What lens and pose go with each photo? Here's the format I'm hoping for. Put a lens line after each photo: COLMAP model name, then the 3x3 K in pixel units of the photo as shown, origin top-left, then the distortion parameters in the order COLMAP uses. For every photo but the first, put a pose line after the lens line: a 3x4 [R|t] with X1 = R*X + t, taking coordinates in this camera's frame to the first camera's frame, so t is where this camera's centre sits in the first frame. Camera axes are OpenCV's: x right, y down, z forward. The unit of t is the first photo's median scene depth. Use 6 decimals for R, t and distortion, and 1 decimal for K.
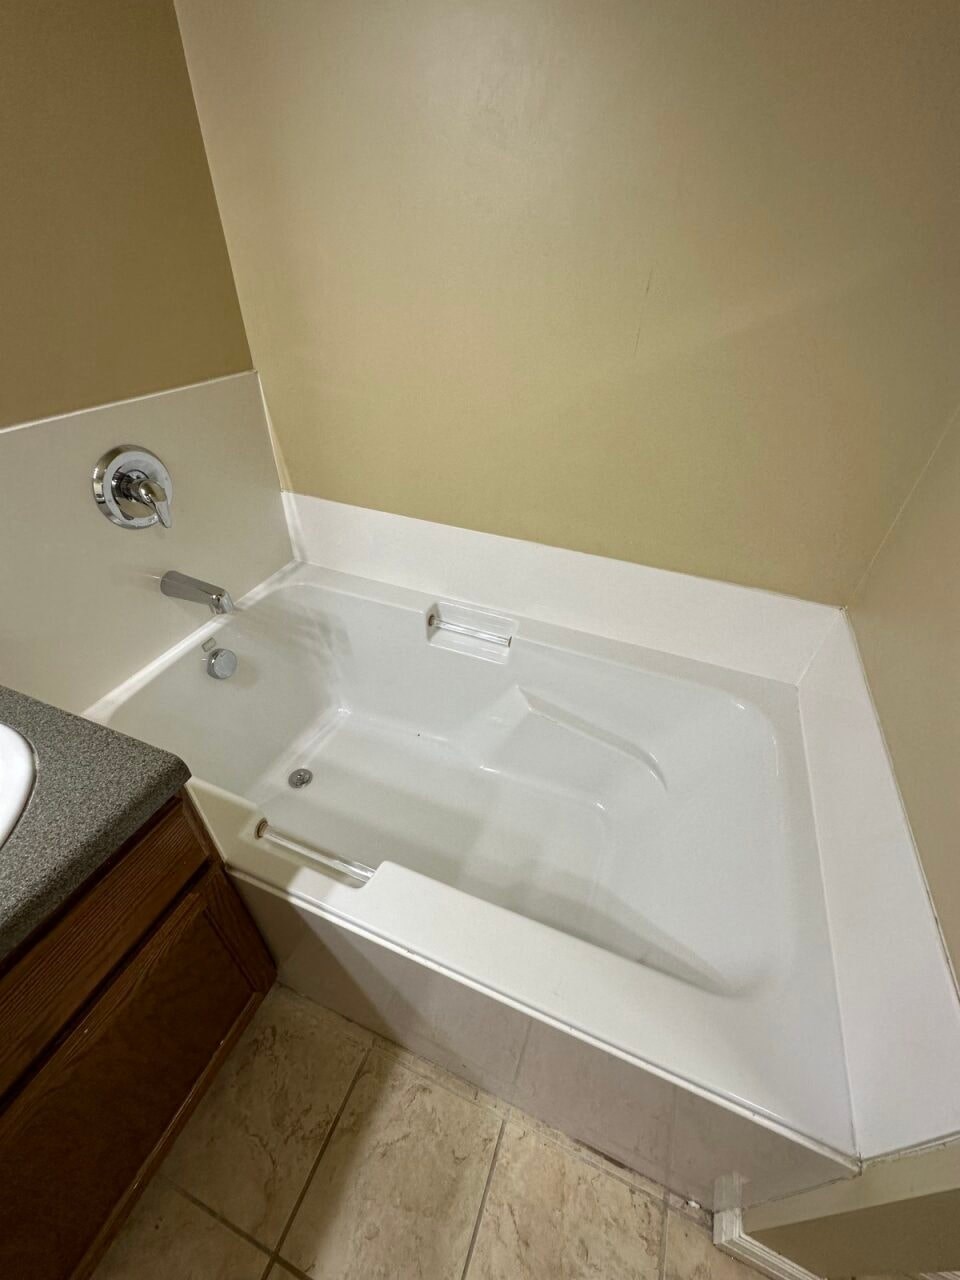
lens RADIAL K [[508.2, 0, 476.5], [0, 508.2, 641.5], [0, 0, 1]] dist [0.002367, 0.000146]
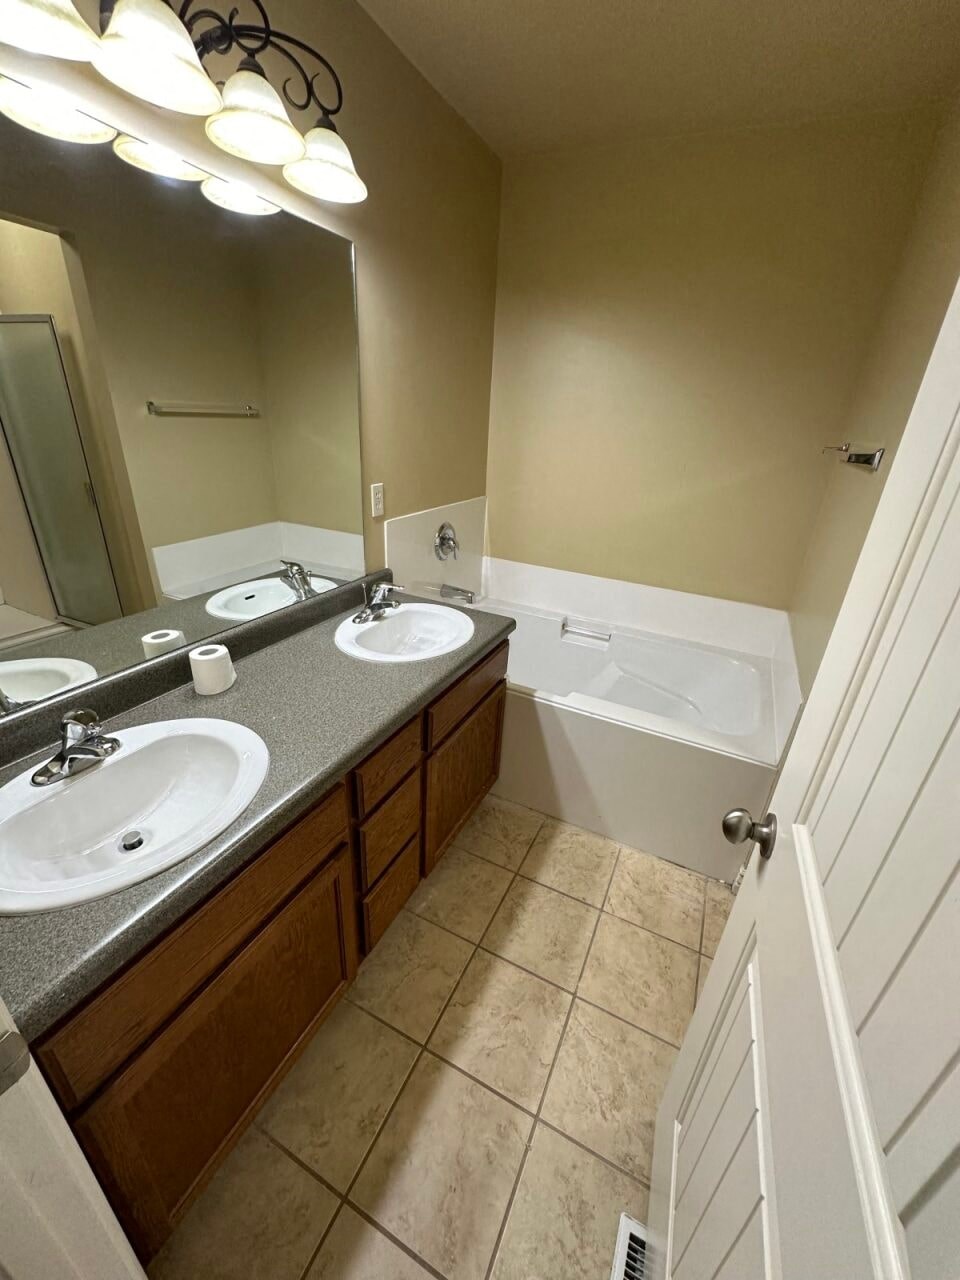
lens RADIAL K [[508.2, 0, 475.4], [0, 508.2, 641.7], [0, 0, 1]] dist [0.002367, 0.000146]
pose [[0.996421, 0.056115, -0.063221, -0.359865], [-0.069656, 0.968773, -0.237963, 0.583763], [0.047894, 0.241515, 0.969215, -0.940499]]
